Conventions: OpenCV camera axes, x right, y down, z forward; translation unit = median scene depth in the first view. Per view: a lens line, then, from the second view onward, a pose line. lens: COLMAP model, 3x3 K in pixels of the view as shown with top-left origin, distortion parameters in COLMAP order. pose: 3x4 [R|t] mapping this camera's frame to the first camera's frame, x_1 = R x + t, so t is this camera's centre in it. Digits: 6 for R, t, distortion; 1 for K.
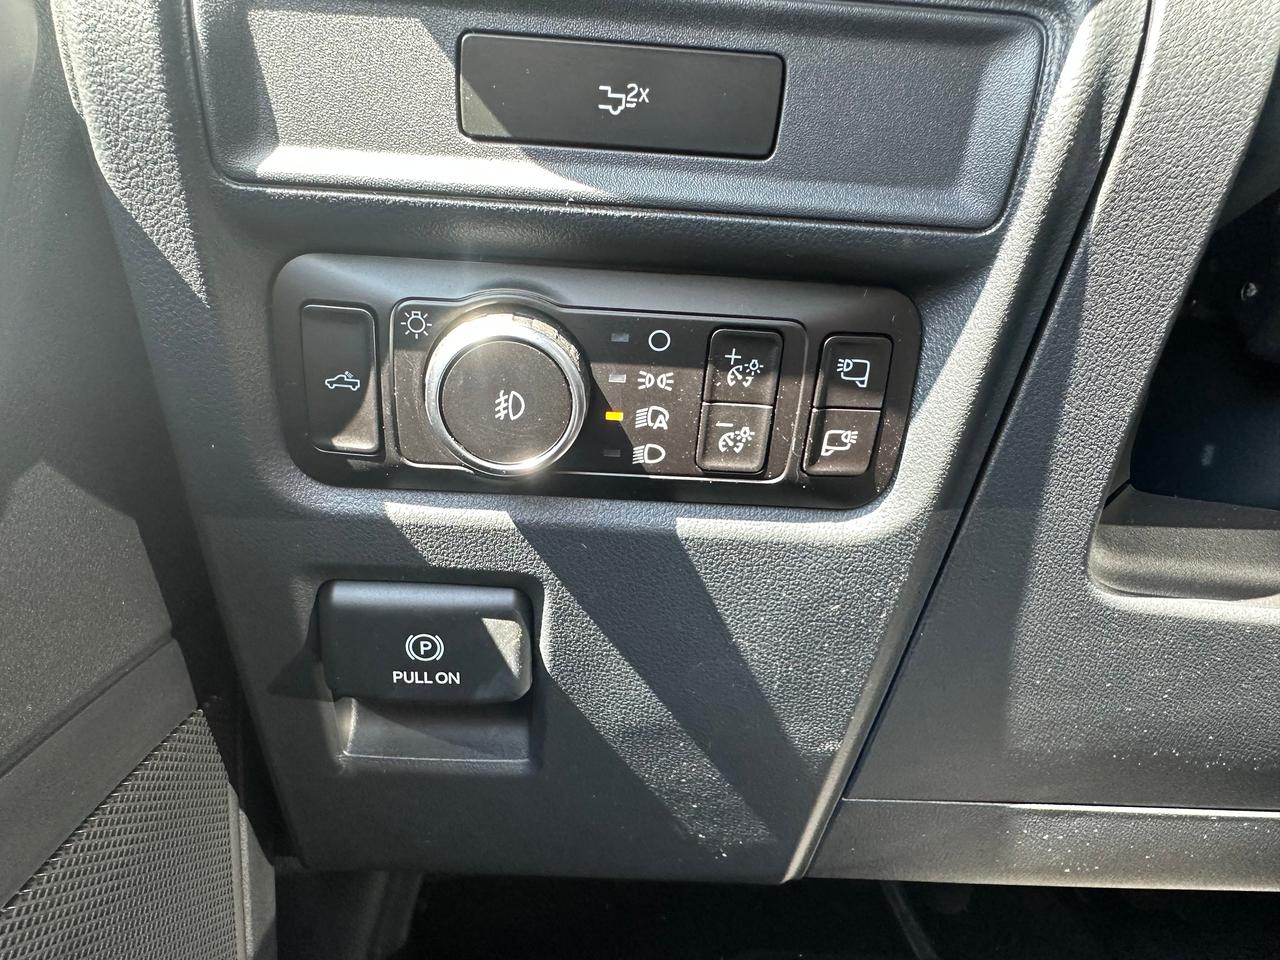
lens RADIAL K [[893.7, 0, 599.8], [0, 893.7, 480.2], [0, 0, 1]] dist [0.004777, -0.000852]
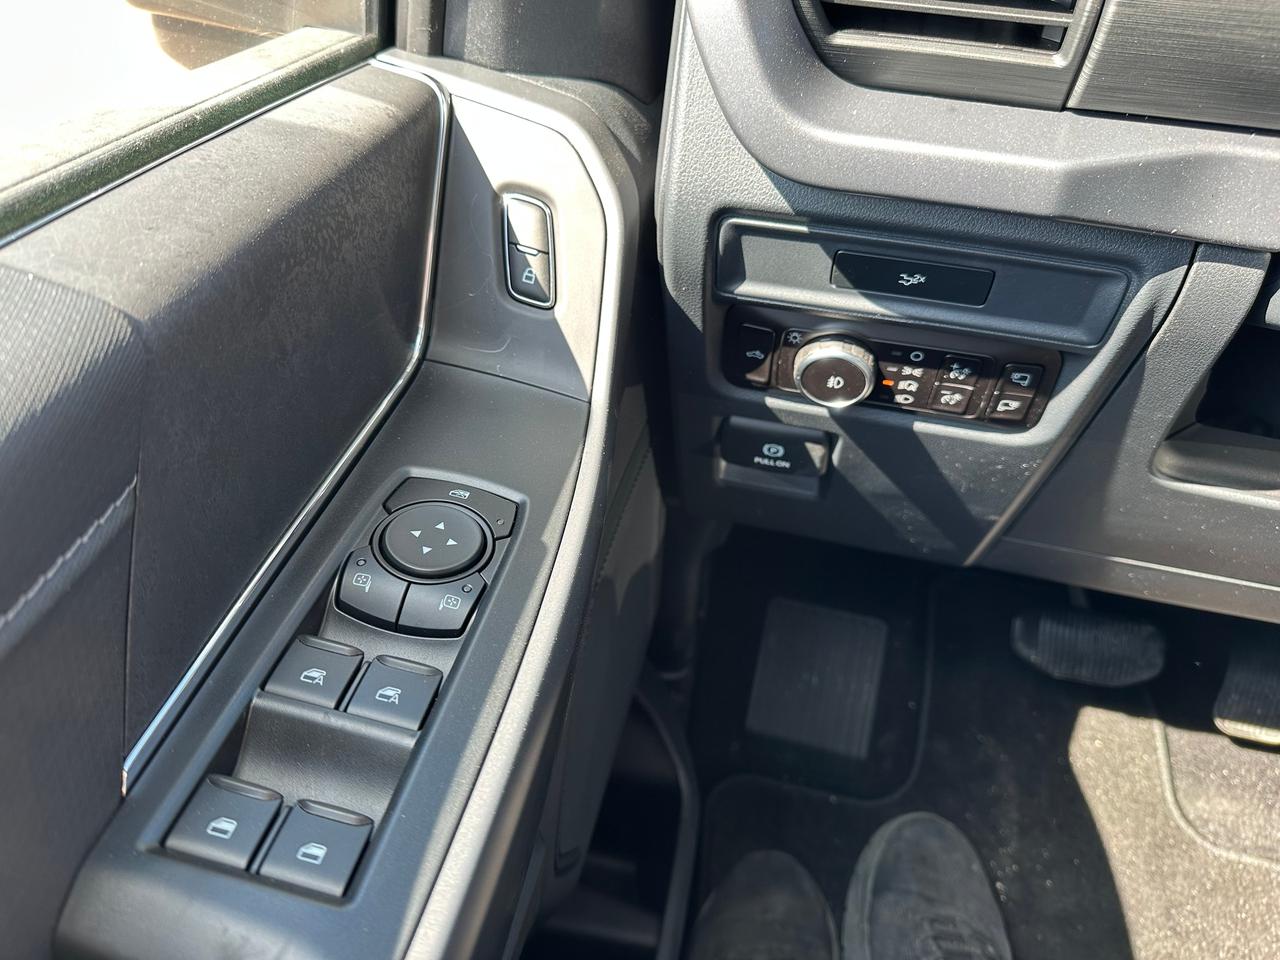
lens RADIAL K [[890.2, 0, 640.0], [0, 890.2, 480.0], [0, 0, 1]] dist [0.077258, -0.167300]
pose [[0.961738, 0.153933, -0.226639, -0.029159], [-0.038558, 0.895049, 0.444297, -0.721173], [0.271245, -0.418559, 0.866738, -0.939186]]
